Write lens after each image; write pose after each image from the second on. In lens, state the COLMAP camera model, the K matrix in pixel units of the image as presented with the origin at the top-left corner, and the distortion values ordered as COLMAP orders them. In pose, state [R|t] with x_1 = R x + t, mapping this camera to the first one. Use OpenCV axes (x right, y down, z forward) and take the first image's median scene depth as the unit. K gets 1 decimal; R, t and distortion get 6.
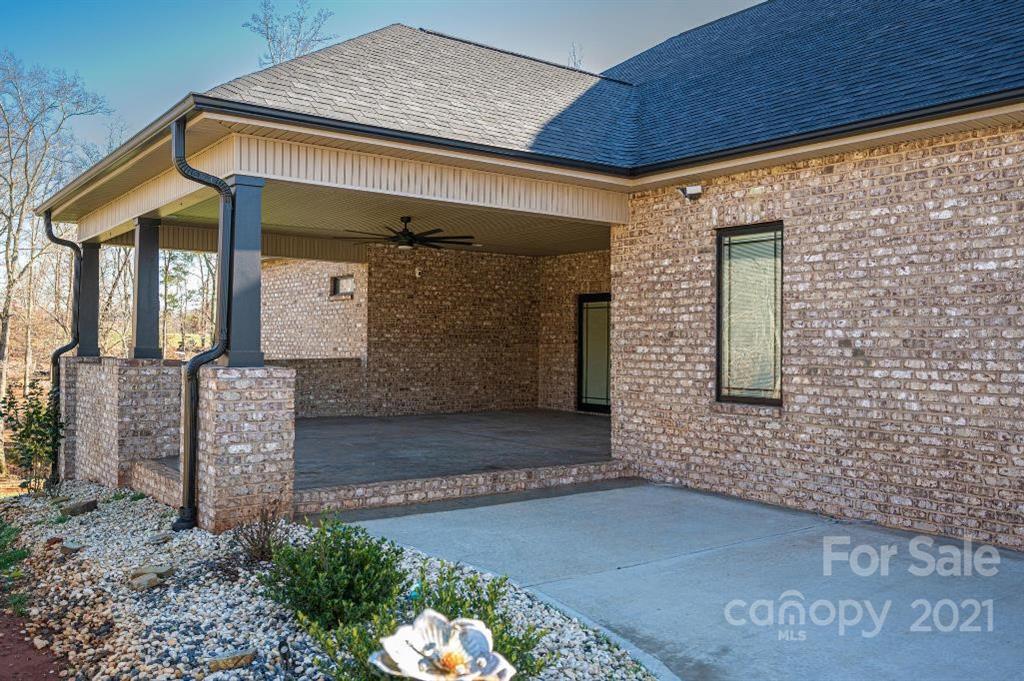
lens RADIAL K [[883.0, 0, 512.0], [0, 883.0, 340.5], [0, 0, 1]] dist [0.000671, 0.004440]
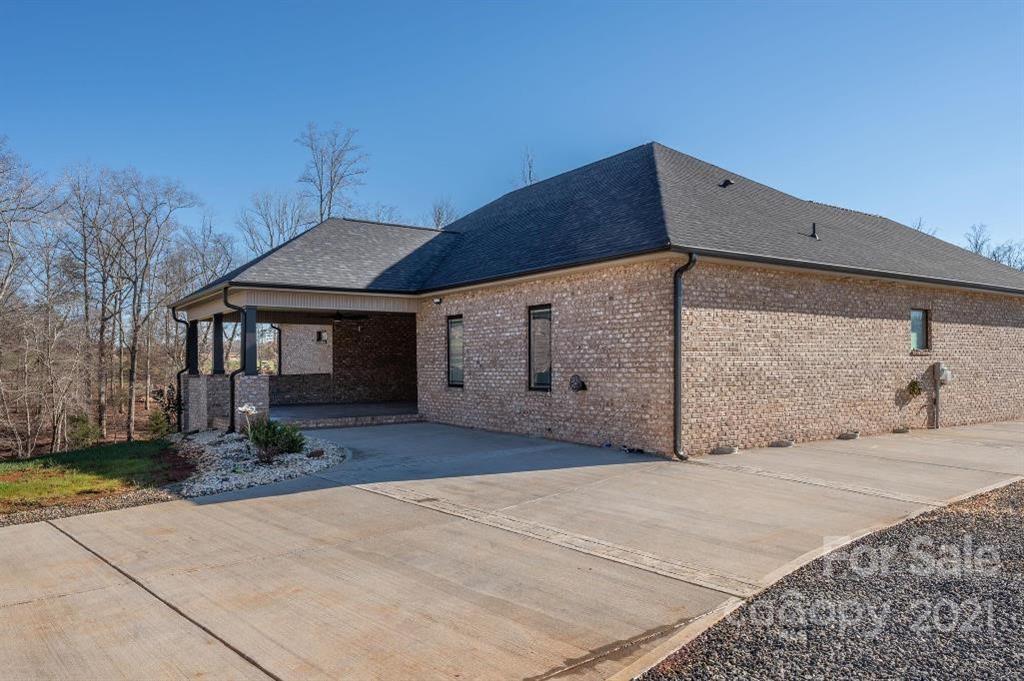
lens RADIAL K [[721.4, 0, 510.2], [0, 721.4, 365.1], [0, 0, 1]] dist [0.002662, -0.000270]
pose [[0.999368, -0.019408, -0.029770, 0.432978], [0.019588, 0.999792, 0.005744, 0.000635], [0.029653, -0.006323, 0.999540, -0.924162]]
